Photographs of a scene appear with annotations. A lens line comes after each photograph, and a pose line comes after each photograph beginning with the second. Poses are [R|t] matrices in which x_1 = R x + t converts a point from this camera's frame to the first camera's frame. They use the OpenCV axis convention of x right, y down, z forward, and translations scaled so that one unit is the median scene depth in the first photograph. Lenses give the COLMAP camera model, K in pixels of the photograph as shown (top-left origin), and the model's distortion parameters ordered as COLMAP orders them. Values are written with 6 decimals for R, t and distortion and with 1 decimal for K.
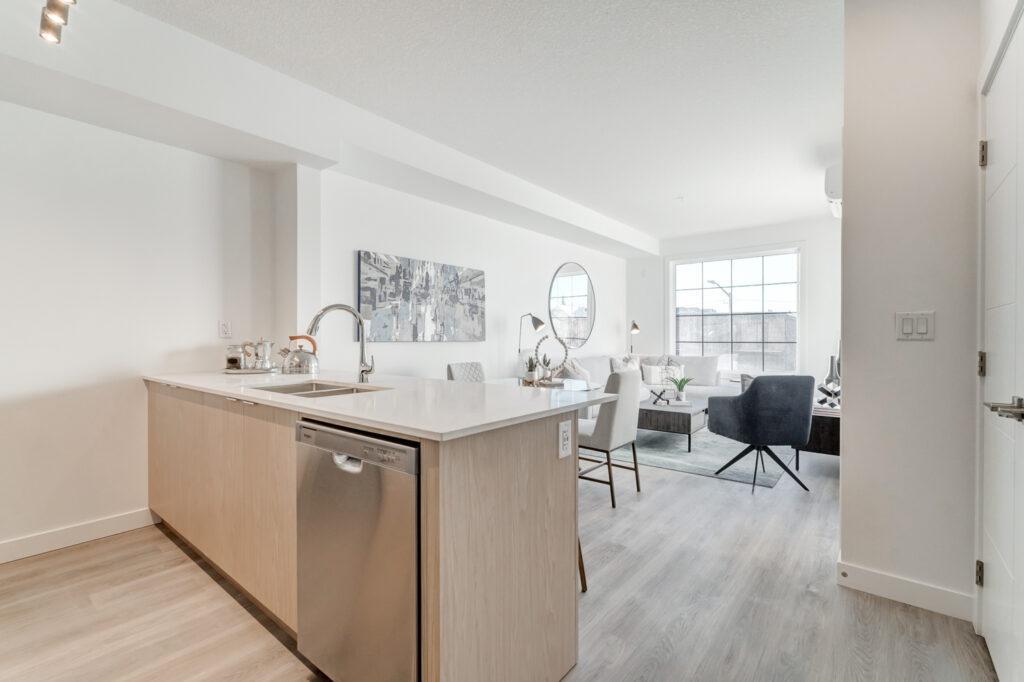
lens RADIAL K [[455.8, 0, 514.4], [0, 455.8, 341.0], [0, 0, 1]] dist [0.001121, -0.000694]
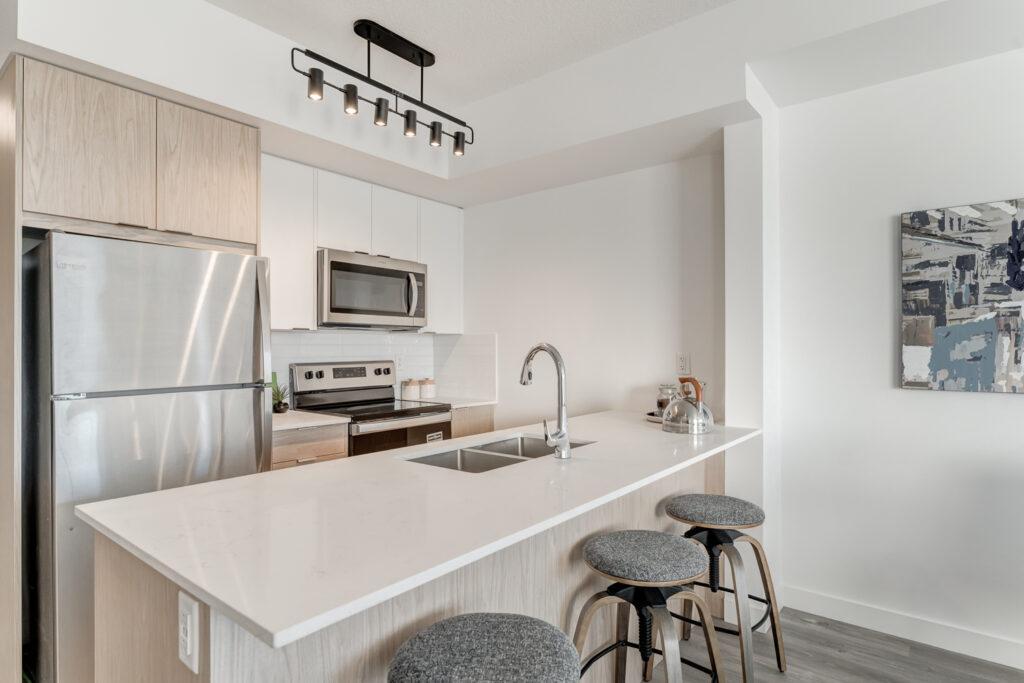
lens RADIAL K [[548.3, 0, 517.3], [0, 548.3, 346.8], [0, 0, 1]] dist [-0.012608, 0.001639]
pose [[0.009007, -0.001967, -0.999958, 0.254225], [-0.003399, 0.999992, -0.001997, -0.039054], [0.999954, 0.003417, 0.009000, 0.498252]]
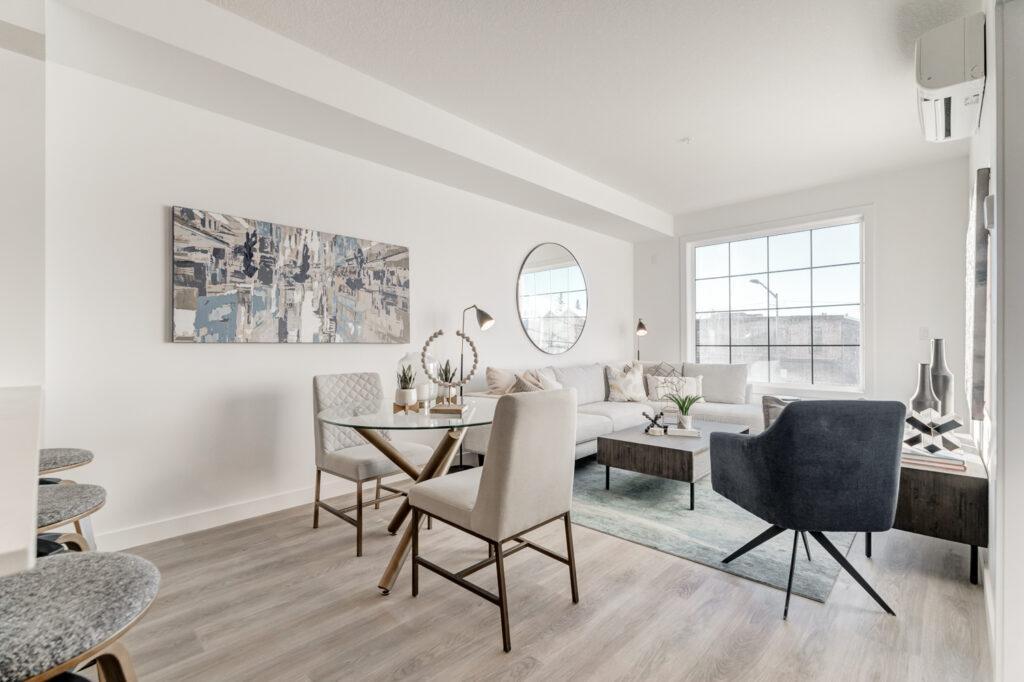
lens RADIAL K [[455.8, 0, 515.9], [0, 455.8, 345.5], [0, 0, 1]] dist [0.001121, -0.000694]
pose [[0.996453, -0.003121, -0.084092, 0.196716], [0.002520, 0.999970, -0.007258, 0.011272], [0.084112, 0.007020, 0.996432, 0.338236]]
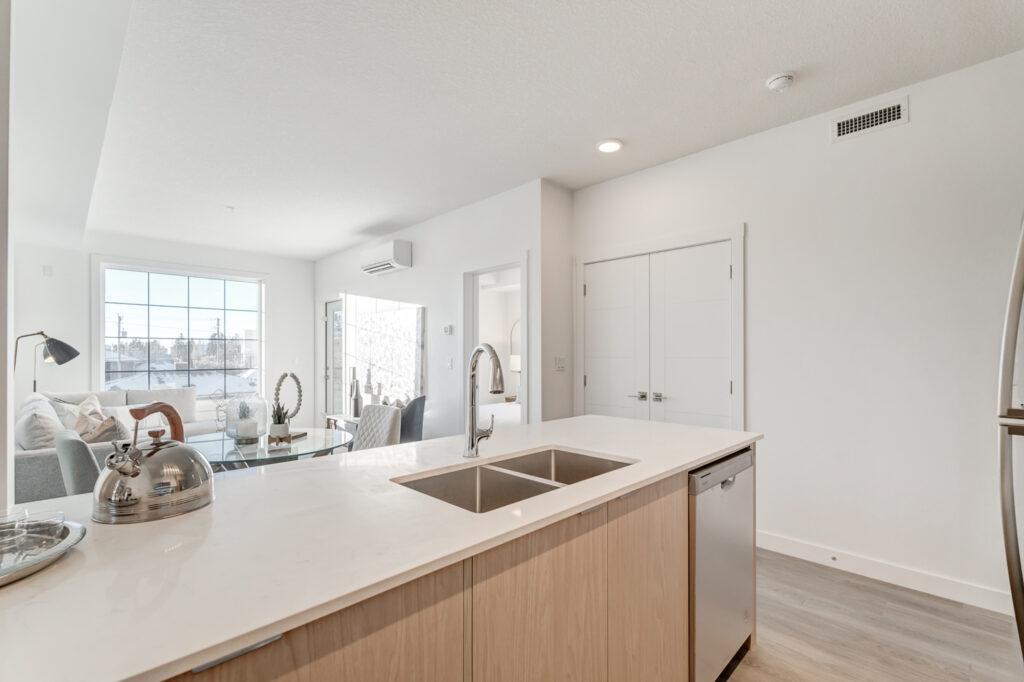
lens RADIAL K [[455.8, 0, 521.9], [0, 455.8, 351.5], [0, 0, 1]] dist [0.001121, -0.000694]
pose [[0.089708, 0.007572, 0.995939, -0.562142], [0.008095, 0.999933, -0.008331, -0.034368], [-0.995935, 0.008809, 0.089640, 0.450927]]
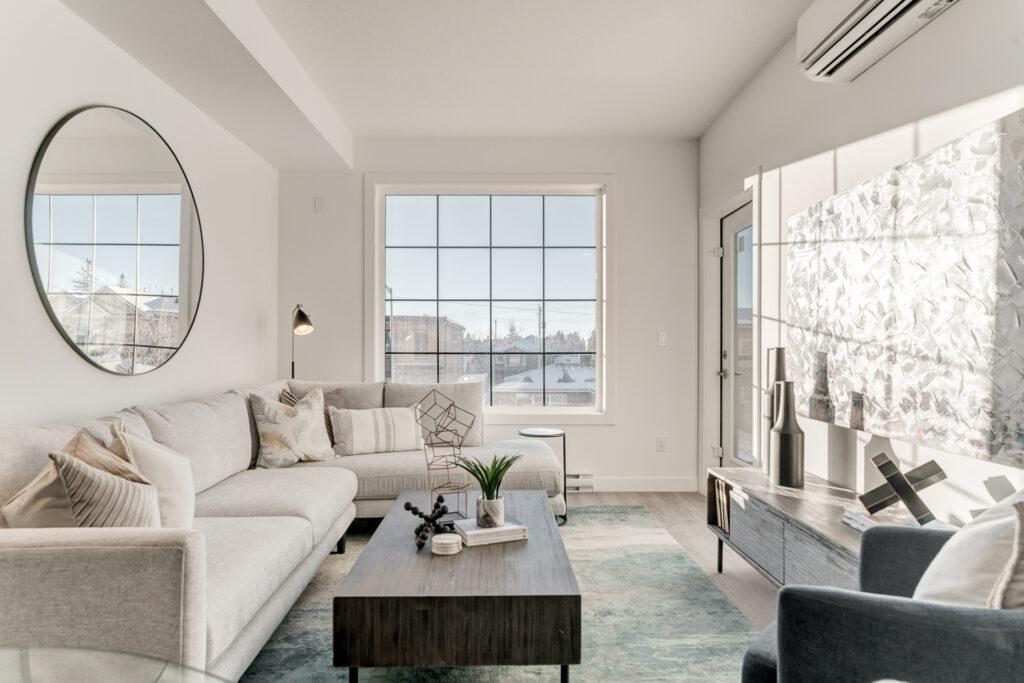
lens RADIAL K [[577.5, 0, 505.7], [0, 577.5, 348.7], [0, 0, 1]] dist [-0.000232, -0.004329]
pose [[0.780082, 0.000478, 0.625677, 0.119564], [0.003617, 0.999980, -0.005273, 0.001403], [-0.625666, 0.006376, 0.780065, 0.766715]]
